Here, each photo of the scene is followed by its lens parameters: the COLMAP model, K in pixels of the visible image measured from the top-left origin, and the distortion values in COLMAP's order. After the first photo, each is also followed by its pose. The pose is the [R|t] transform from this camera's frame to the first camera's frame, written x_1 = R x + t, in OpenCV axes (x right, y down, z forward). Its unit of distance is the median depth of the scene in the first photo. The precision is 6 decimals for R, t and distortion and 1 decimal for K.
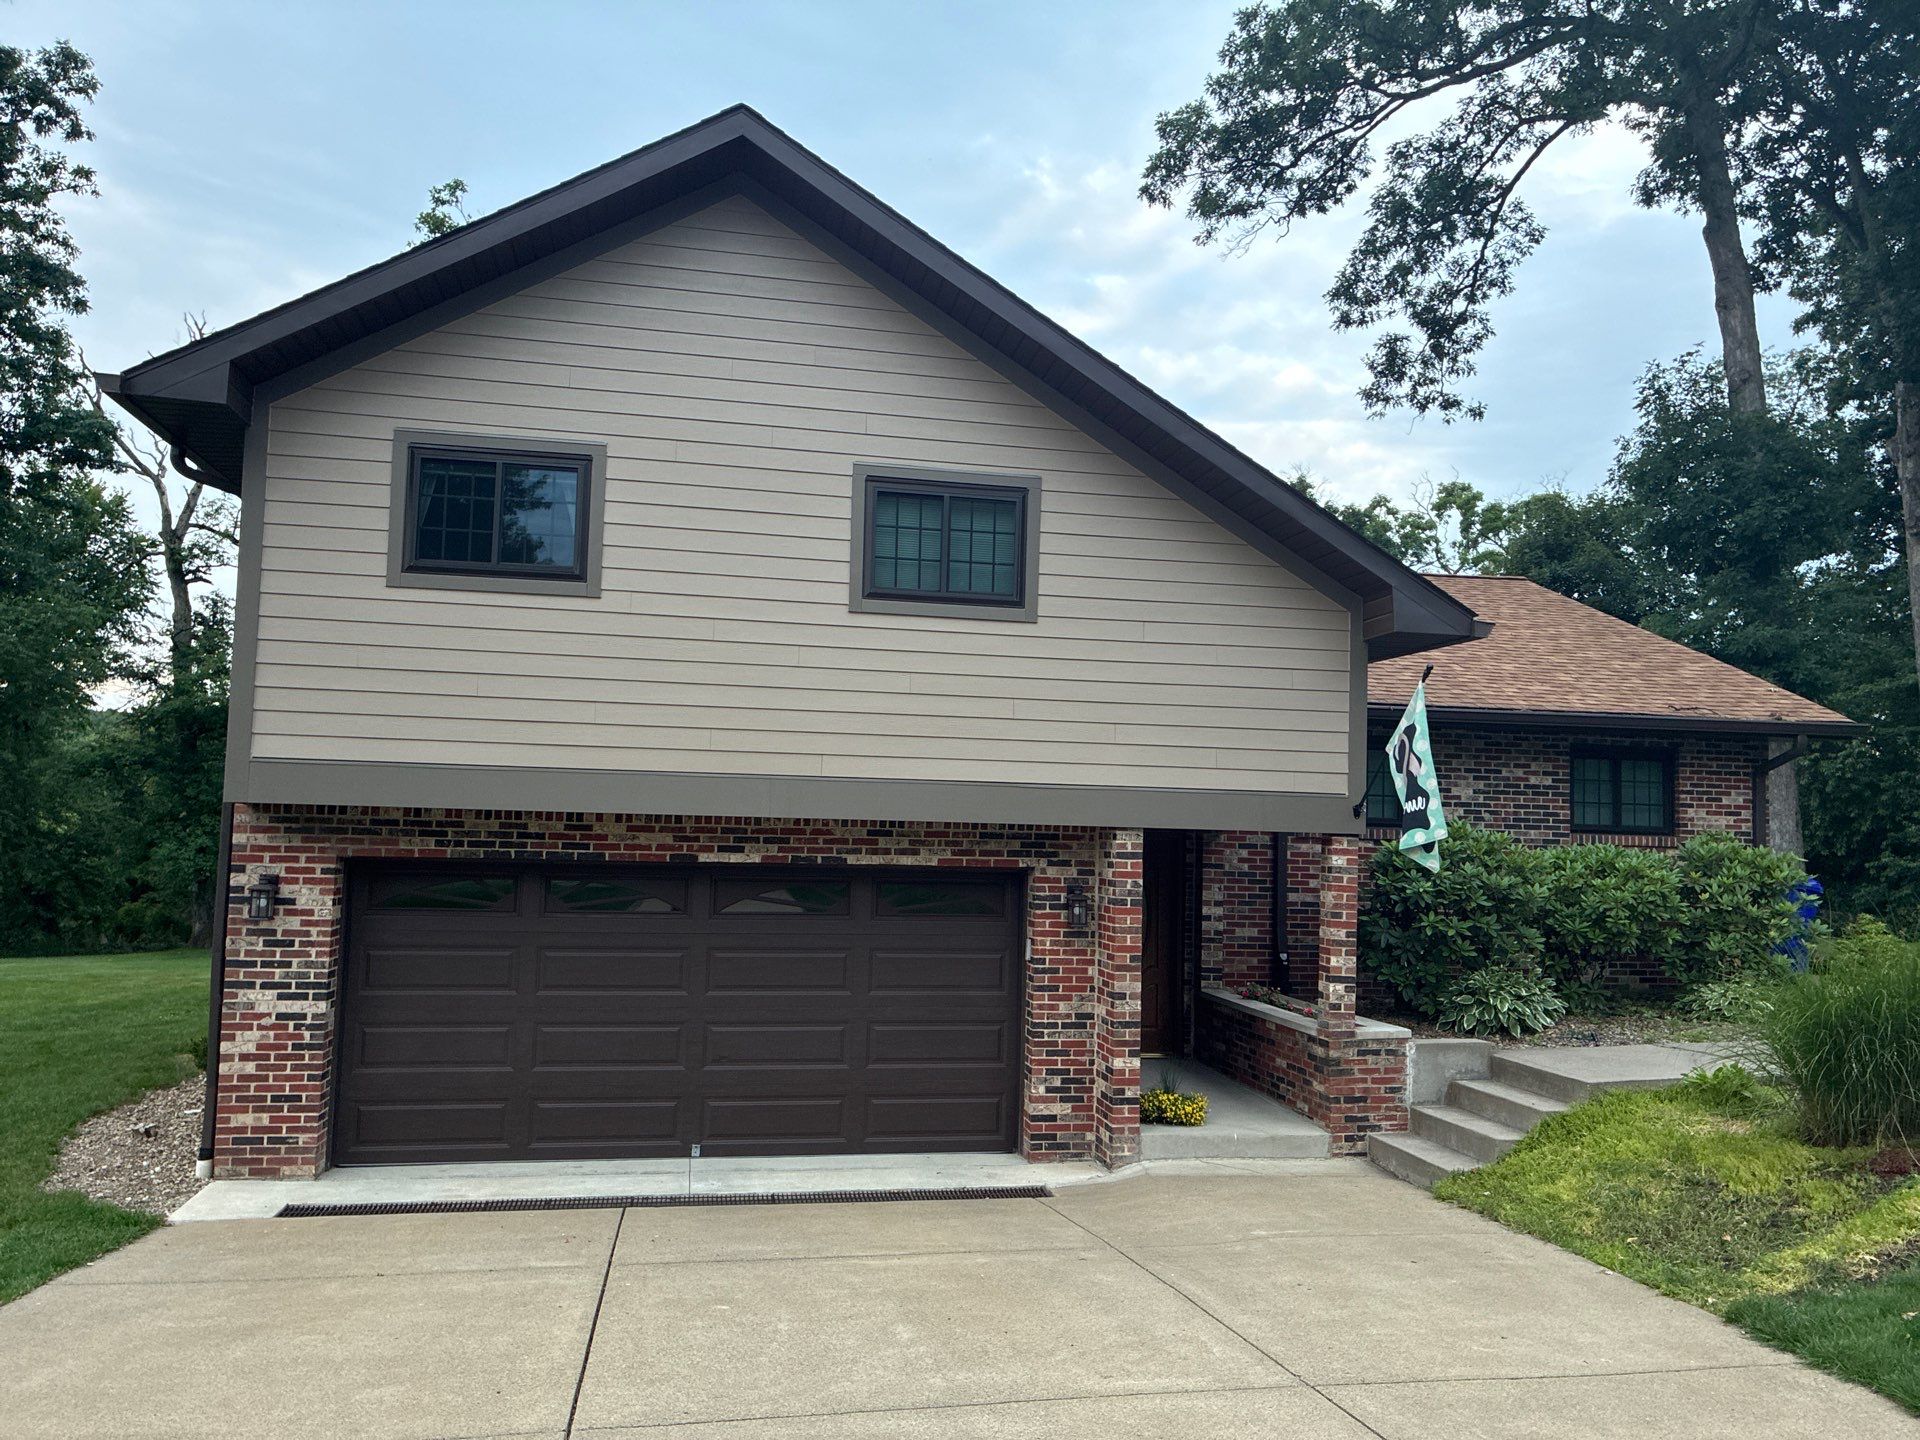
lens RADIAL K [[1461.4, 0, 965.0], [0, 1461.4, 729.0], [0, 0, 1]] dist [0.043124, -0.057121]
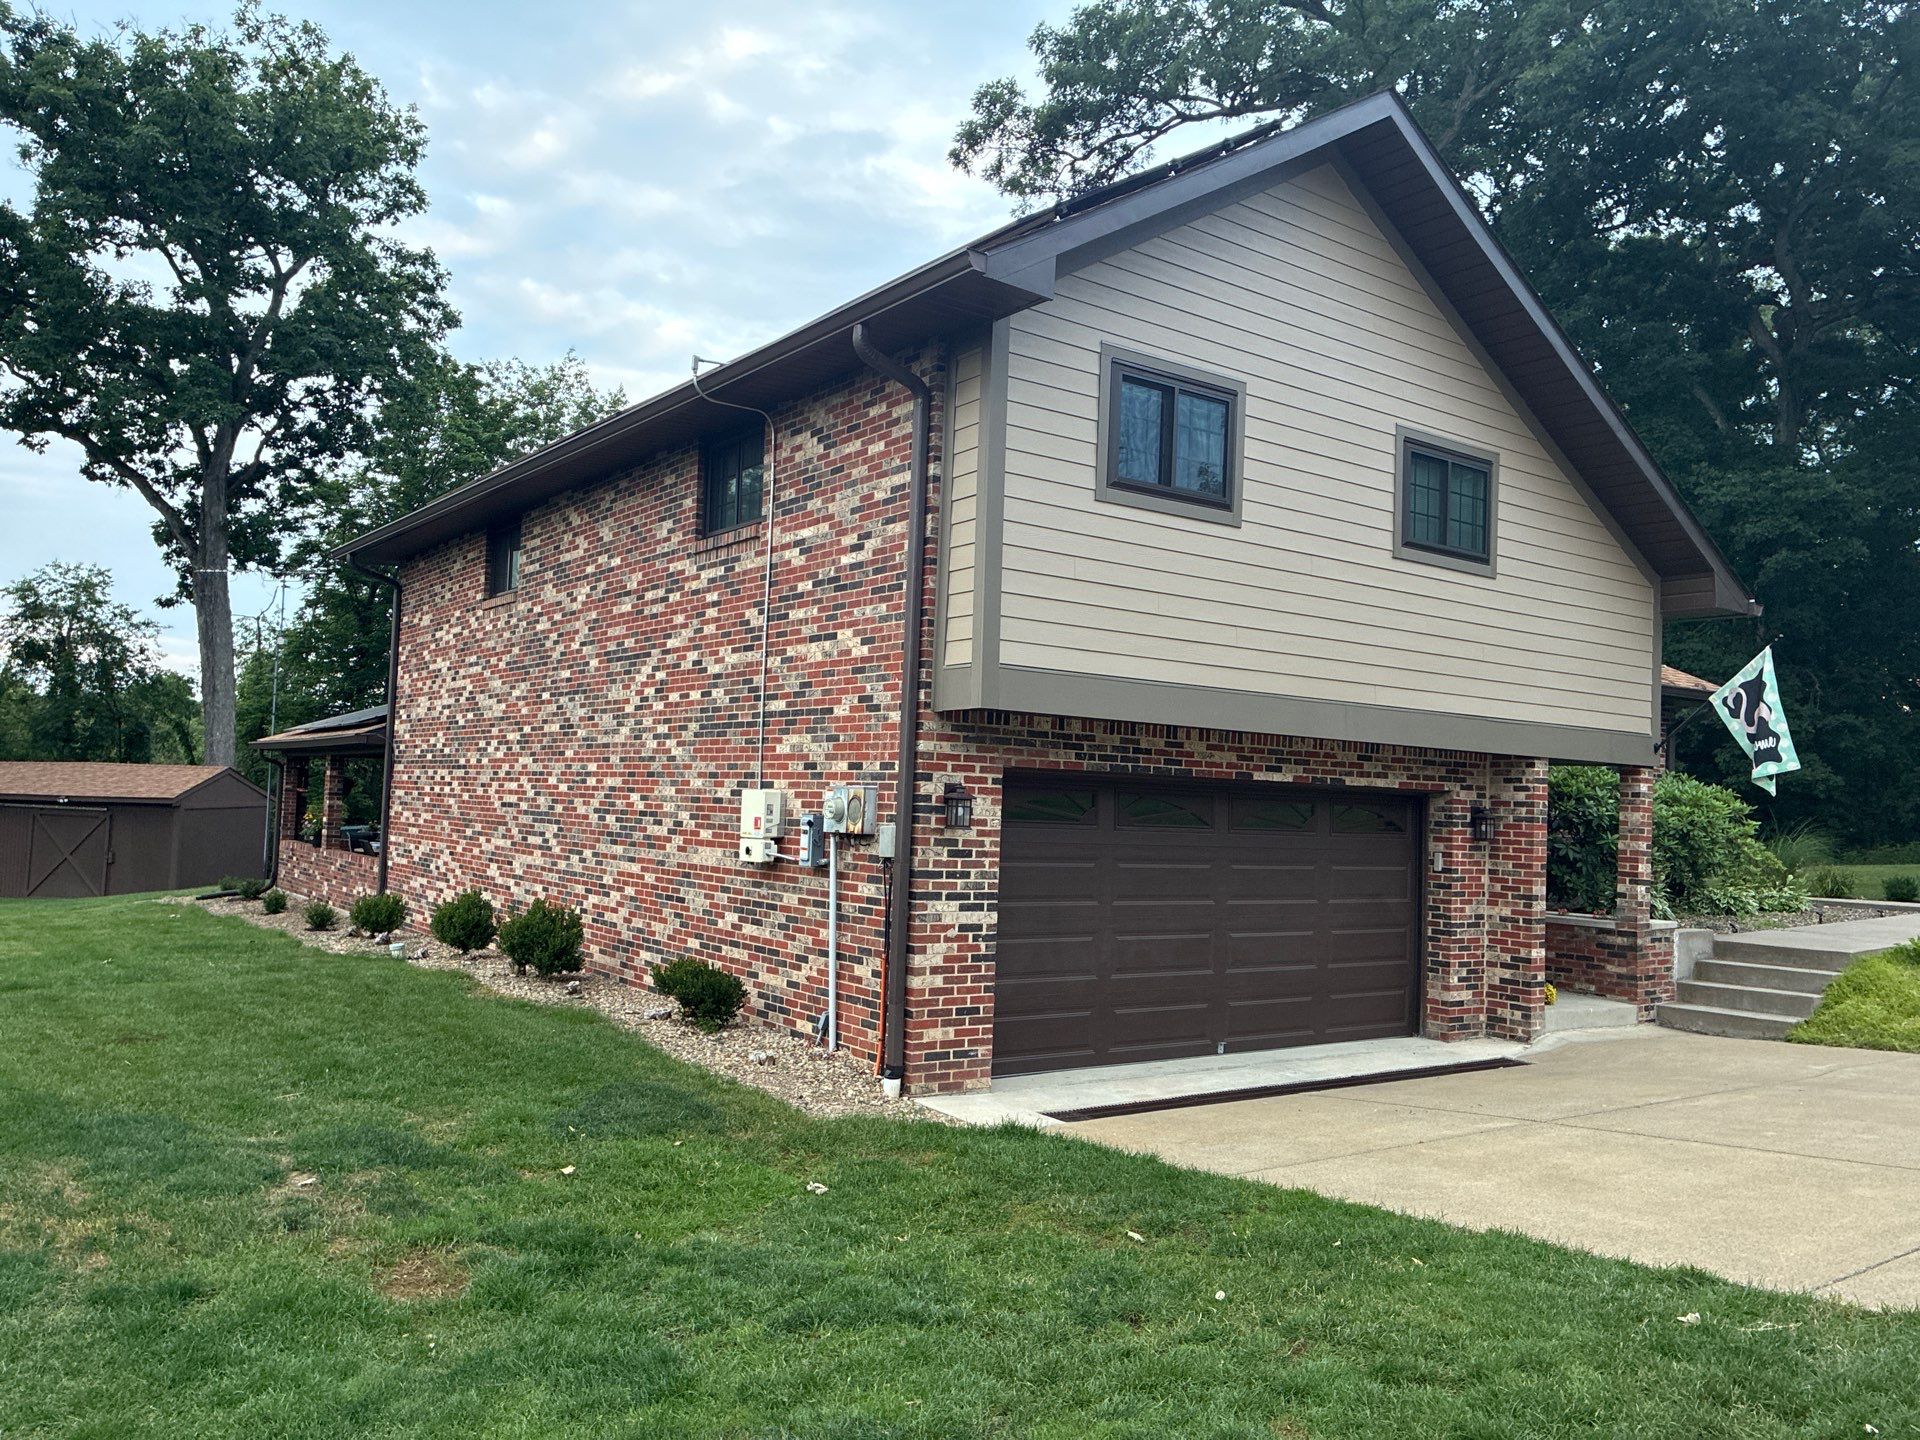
lens RADIAL K [[1461.4, 0, 968.3], [0, 1461.4, 735.8], [0, 0, 1]] dist [0.043124, -0.057121]
pose [[0.907423, 0.028362, 0.419261, -0.803944], [-0.043525, 0.998697, 0.026643, 0.038005], [-0.417959, -0.042425, 0.907475, 0.110322]]
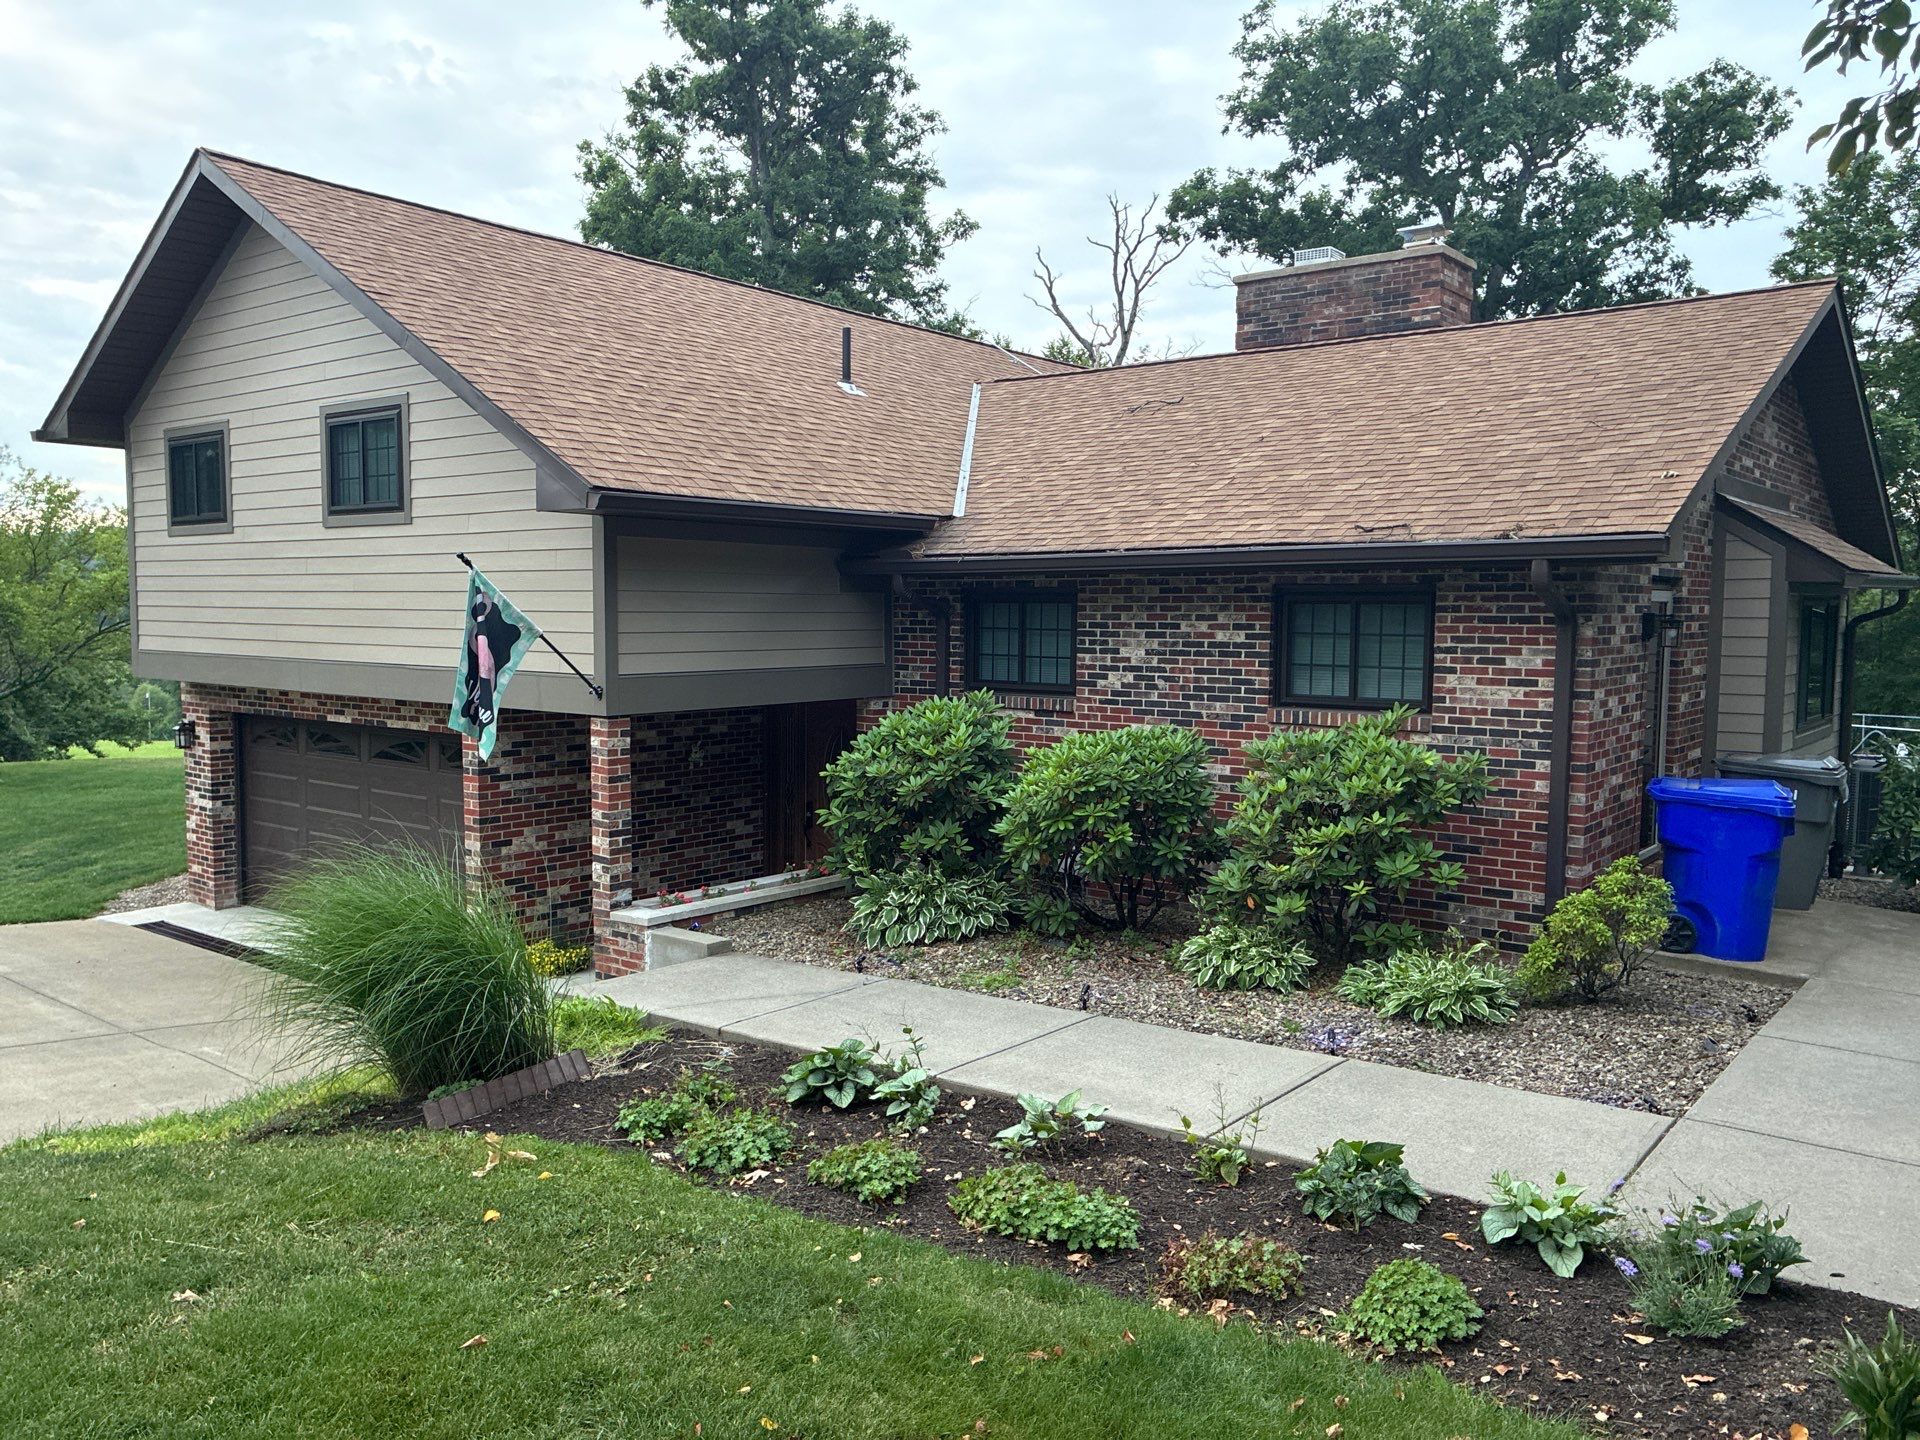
lens RADIAL K [[1461.4, 0, 957.6], [0, 1461.4, 732.9], [0, 0, 1]] dist [0.043124, -0.057121]
pose [[0.646823, 0.043148, -0.761418, 1.187998], [0.064157, 0.991780, 0.110704, -0.010416], [0.759937, -0.120456, 0.638738, 0.562935]]
